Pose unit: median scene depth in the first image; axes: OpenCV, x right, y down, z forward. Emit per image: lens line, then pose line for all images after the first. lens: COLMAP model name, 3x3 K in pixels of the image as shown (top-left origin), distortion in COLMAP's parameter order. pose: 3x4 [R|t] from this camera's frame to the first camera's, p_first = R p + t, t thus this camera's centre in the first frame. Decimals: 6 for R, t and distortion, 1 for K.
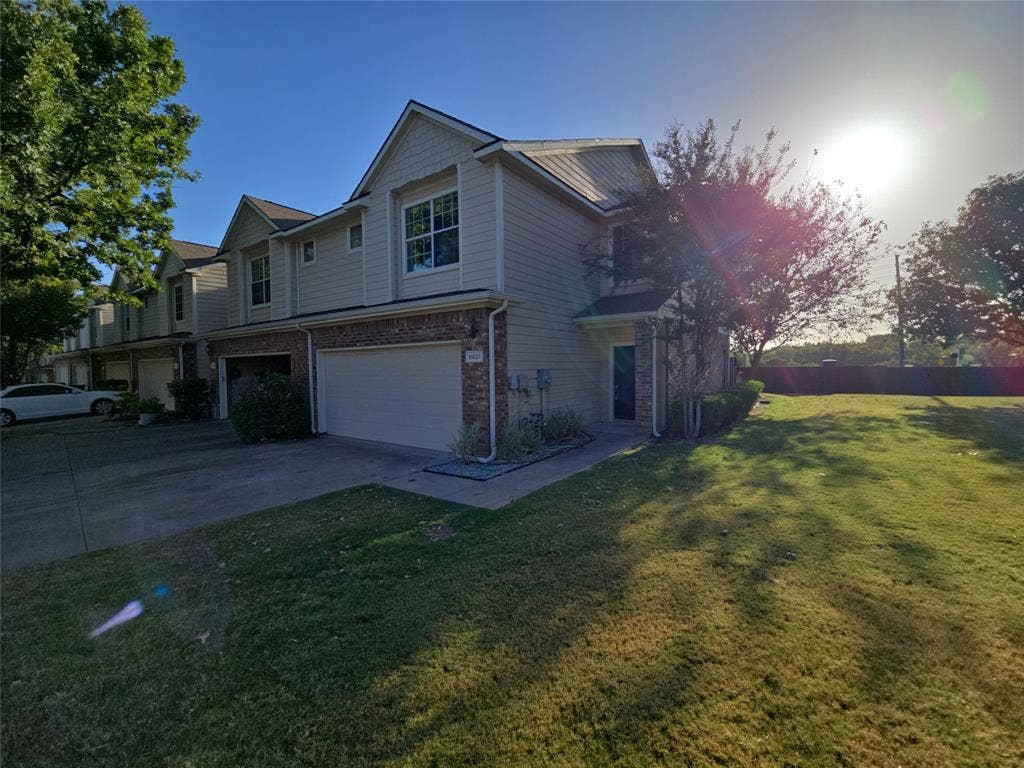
lens RADIAL K [[423.6, 0, 511.7], [0, 423.6, 382.6], [0, 0, 1]] dist [0.001166, -0.000101]
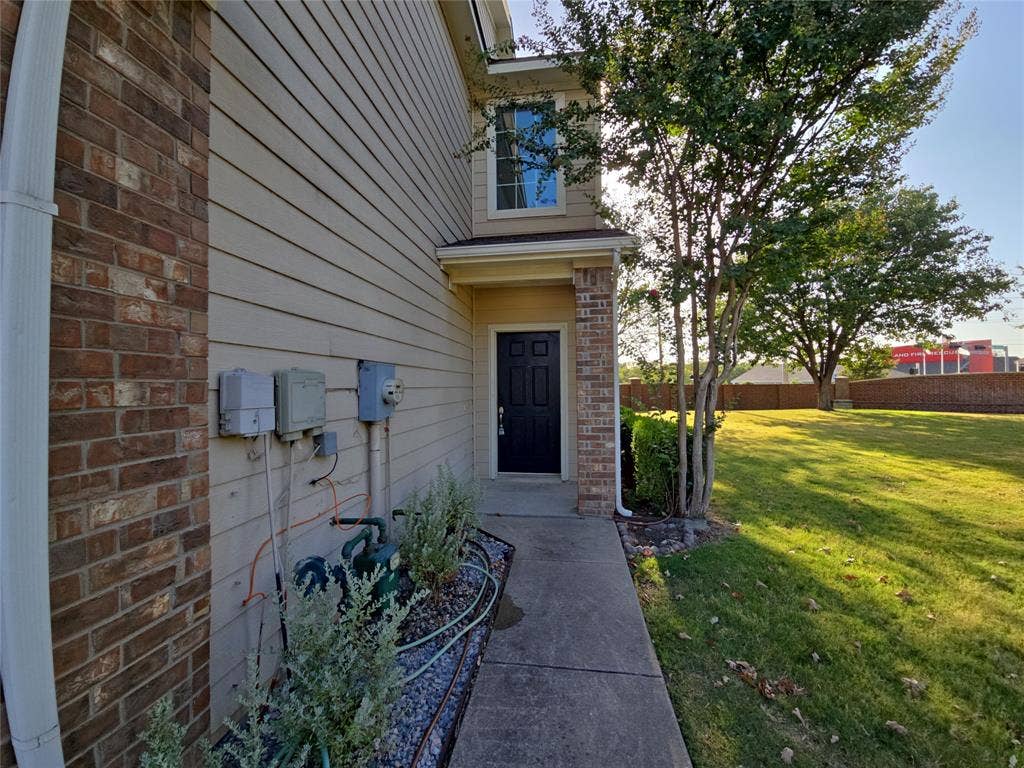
lens RADIAL K [[423.6, 0, 513.5], [0, 423.6, 380.3], [0, 0, 1]] dist [0.001166, -0.000101]
pose [[0.880751, 0.011230, 0.473446, 0.017833], [0.014022, 0.998662, -0.049774, 0.000439], [-0.473372, 0.050477, 0.879415, 0.717936]]
